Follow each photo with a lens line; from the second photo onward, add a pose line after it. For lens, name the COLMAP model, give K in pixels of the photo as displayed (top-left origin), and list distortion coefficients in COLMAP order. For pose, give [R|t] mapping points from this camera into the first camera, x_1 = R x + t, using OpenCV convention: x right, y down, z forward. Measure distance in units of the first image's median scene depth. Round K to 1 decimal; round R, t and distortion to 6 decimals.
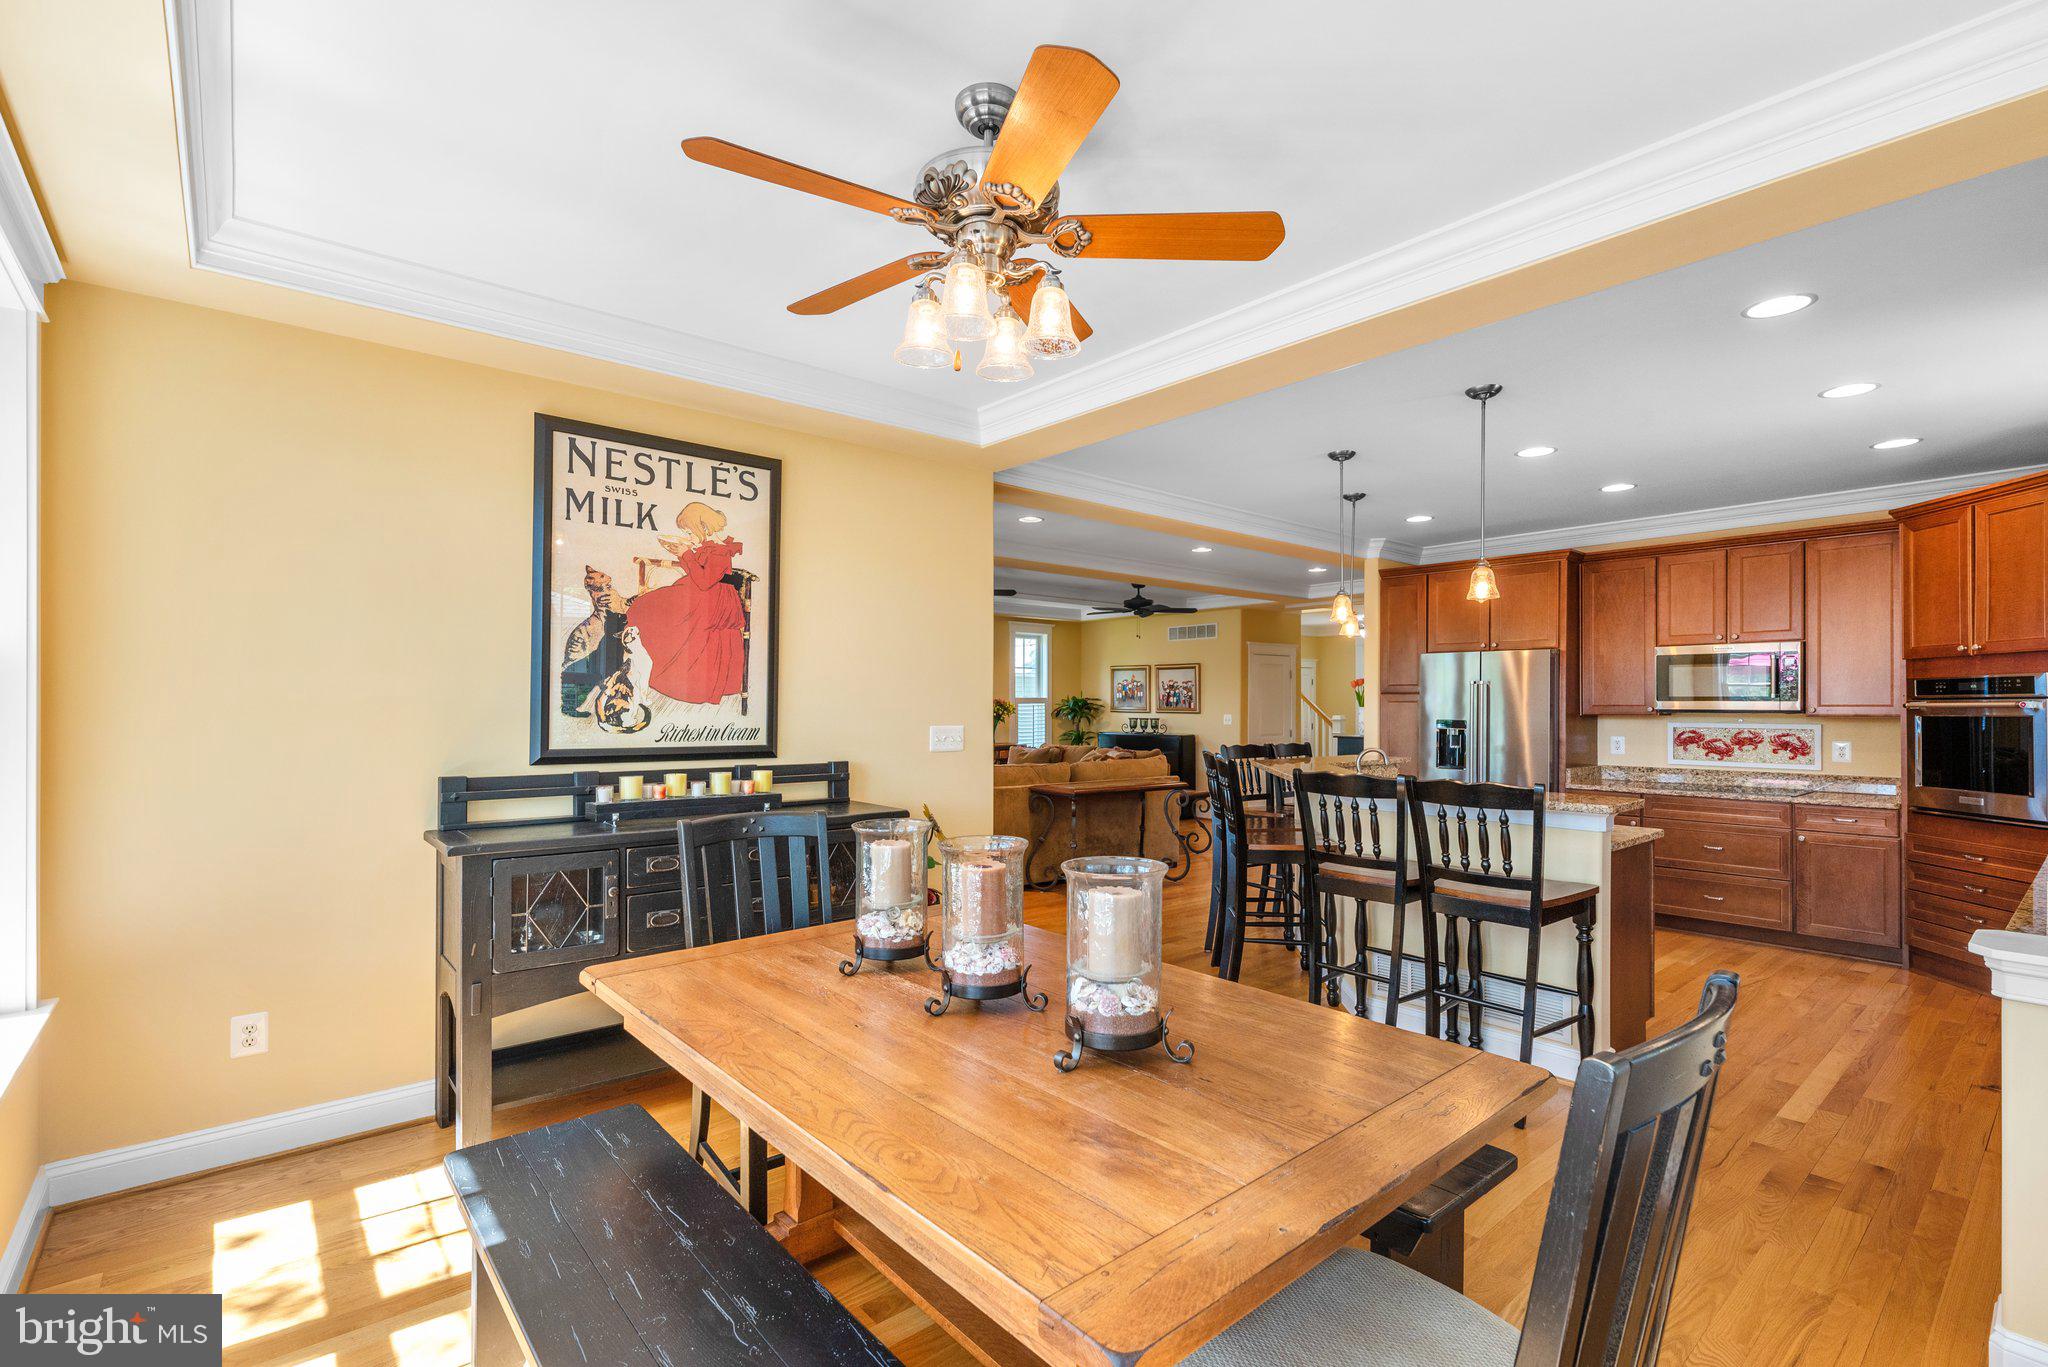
lens RADIAL K [[927.5, 0, 1024.2], [0, 927.5, 702.6], [0, 0, 1]] dist [0.000175, 0.000161]
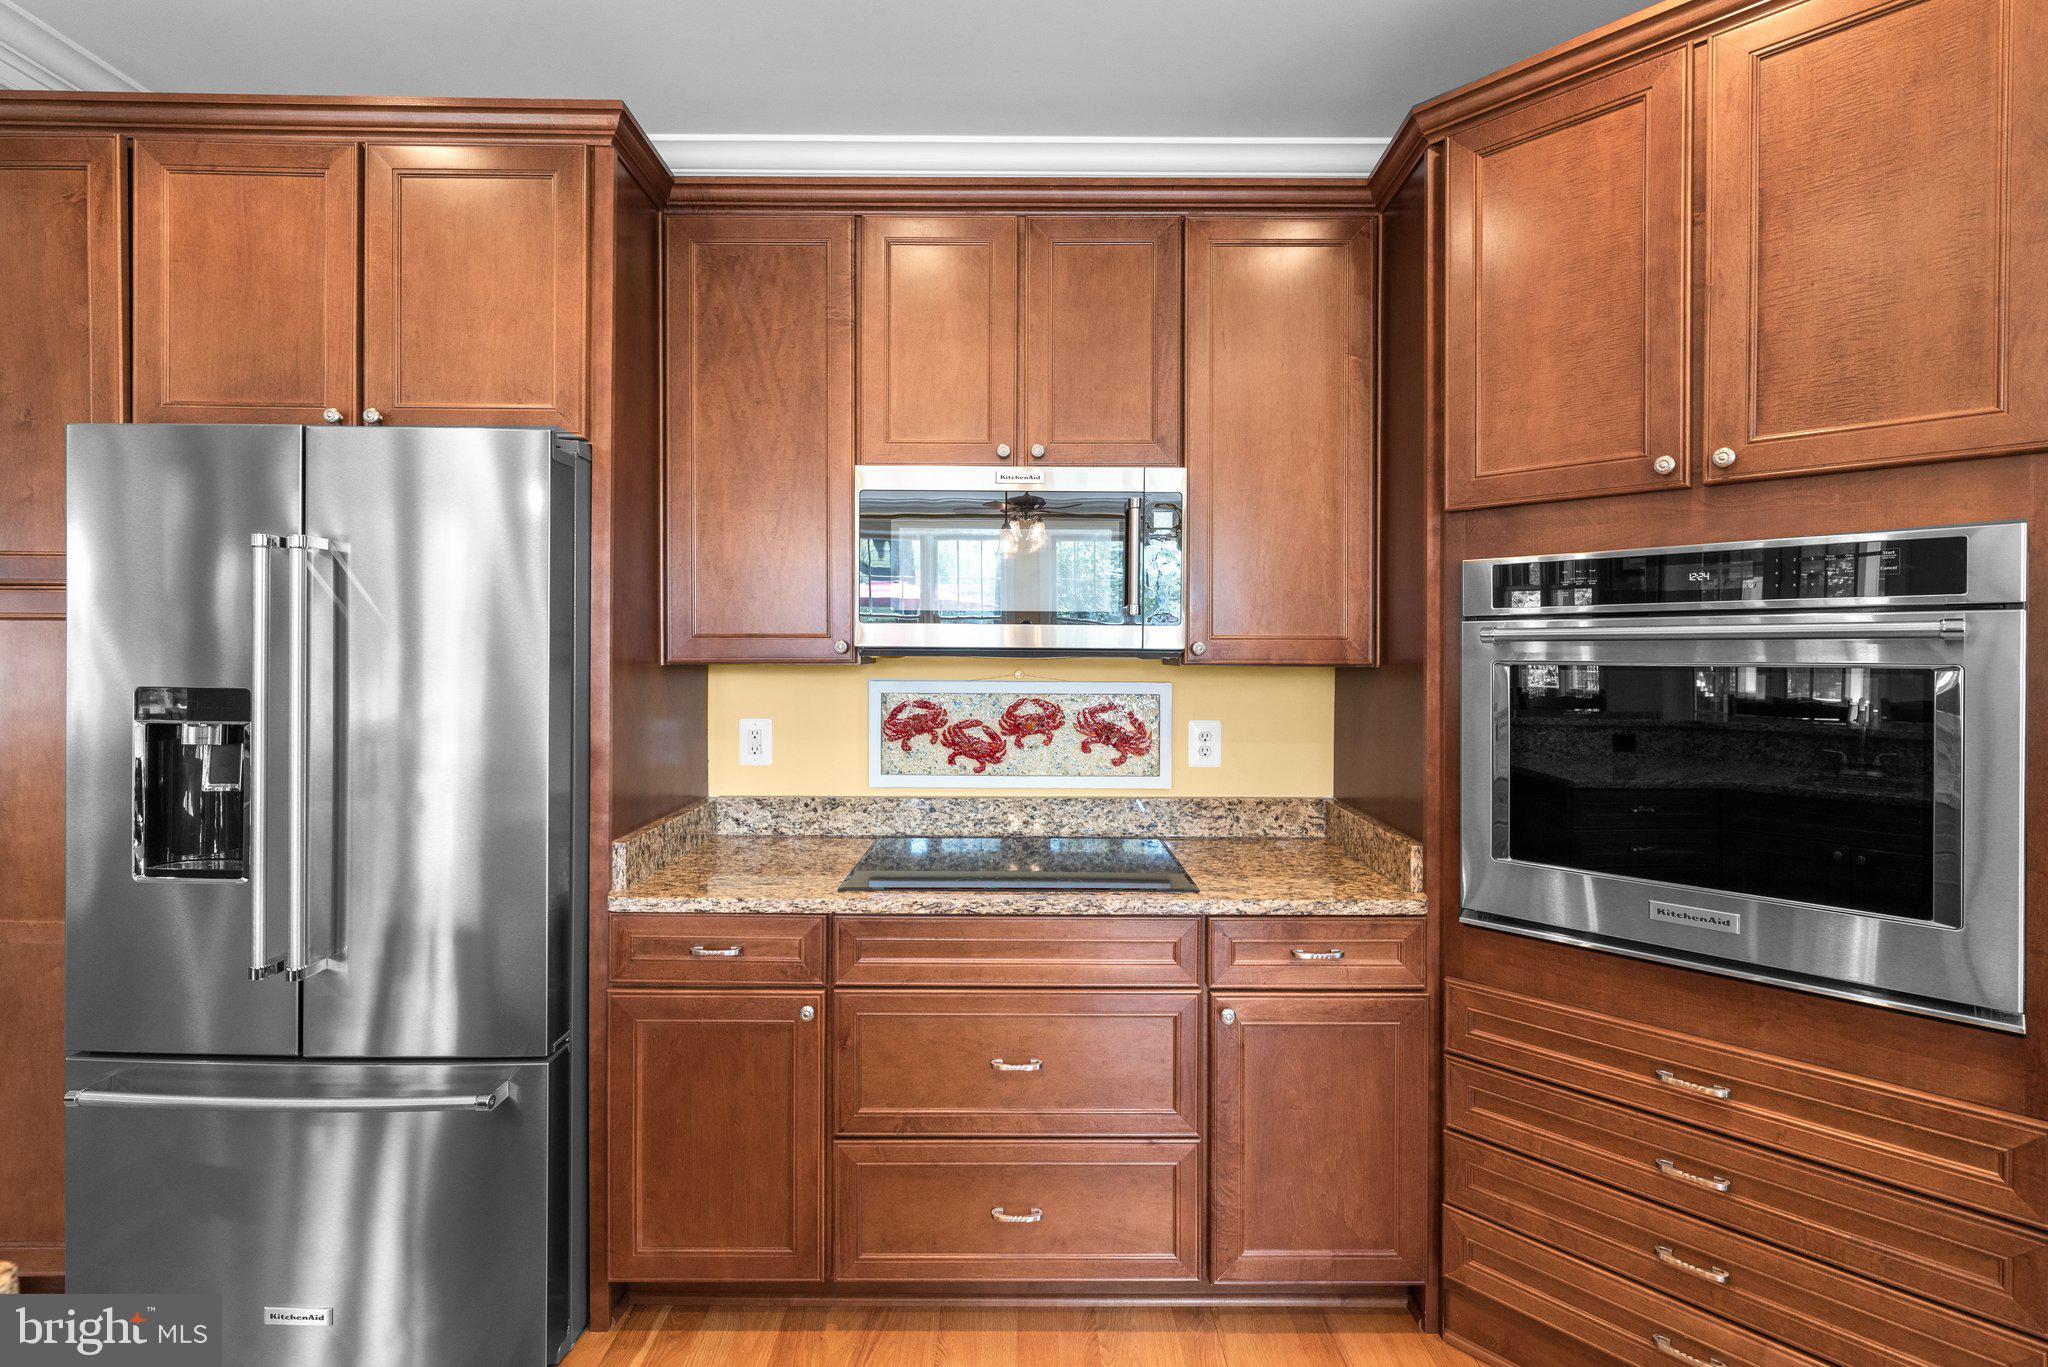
lens RADIAL K [[936.0, 0, 1019.8], [0, 936.0, 651.6], [0, 0, 1]] dist [0.001210, 0.000054]
pose [[0.646528, -0.003008, 0.762884, 0.460321], [-0.004368, 0.999961, 0.007644, 0.006184], [-0.762878, -0.008274, 0.646490, 0.738288]]
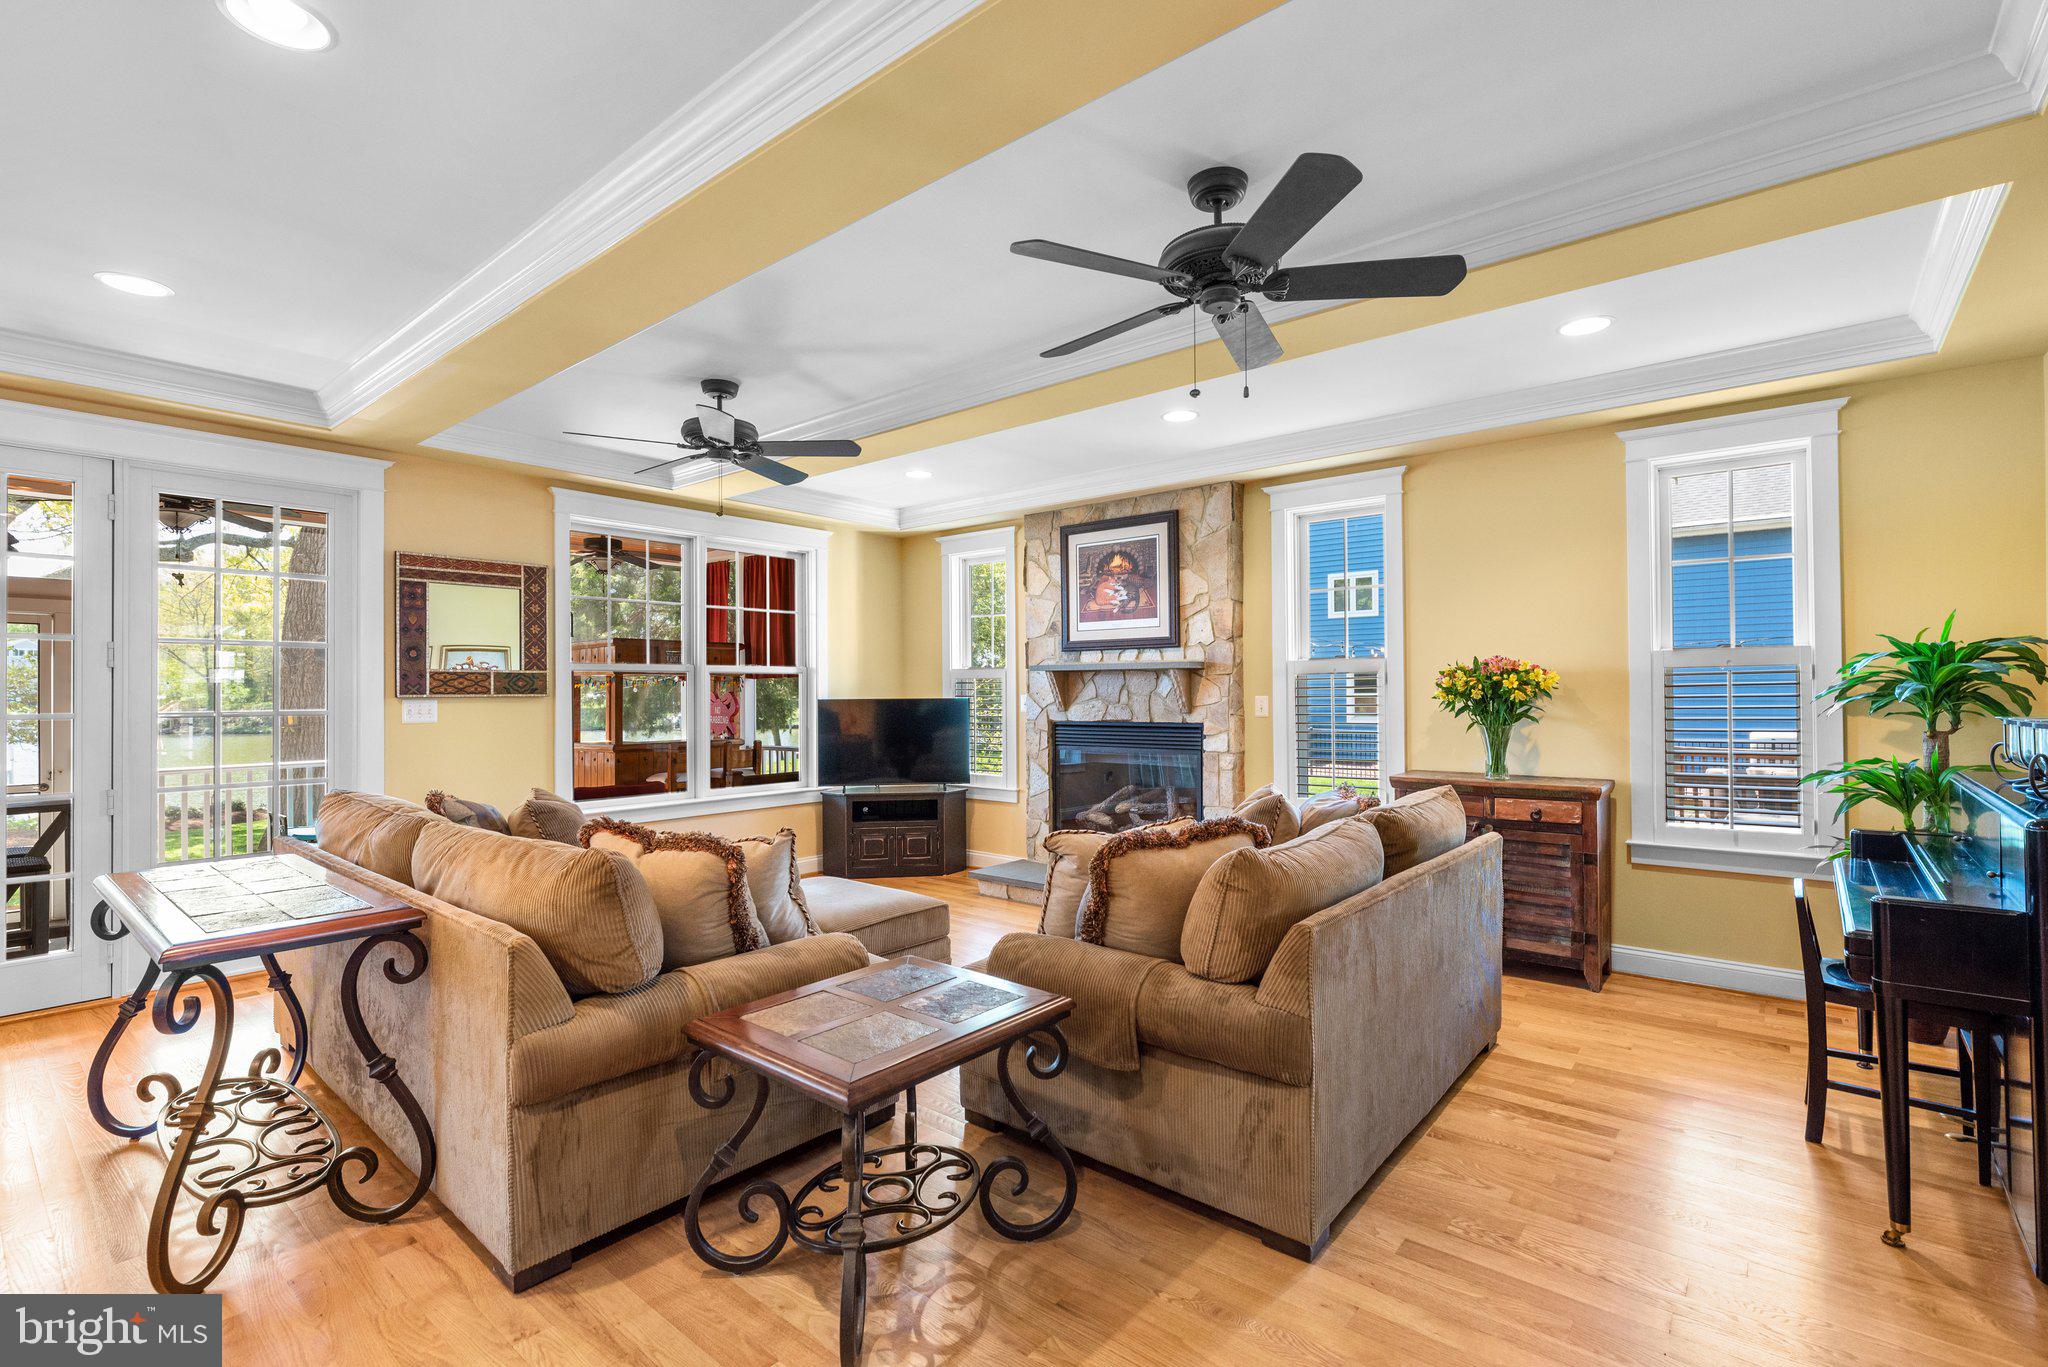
lens RADIAL K [[925.3, 0, 1031.0], [0, 925.3, 688.1], [0, 0, 1]] dist [-0.000238, -0.000142]
pose [[0.172920, -0.007104, -0.984910, 0.596692], [0.009507, 0.999939, -0.005544, 0.017028], [0.984890, -0.008404, 0.172977, 1.482945]]
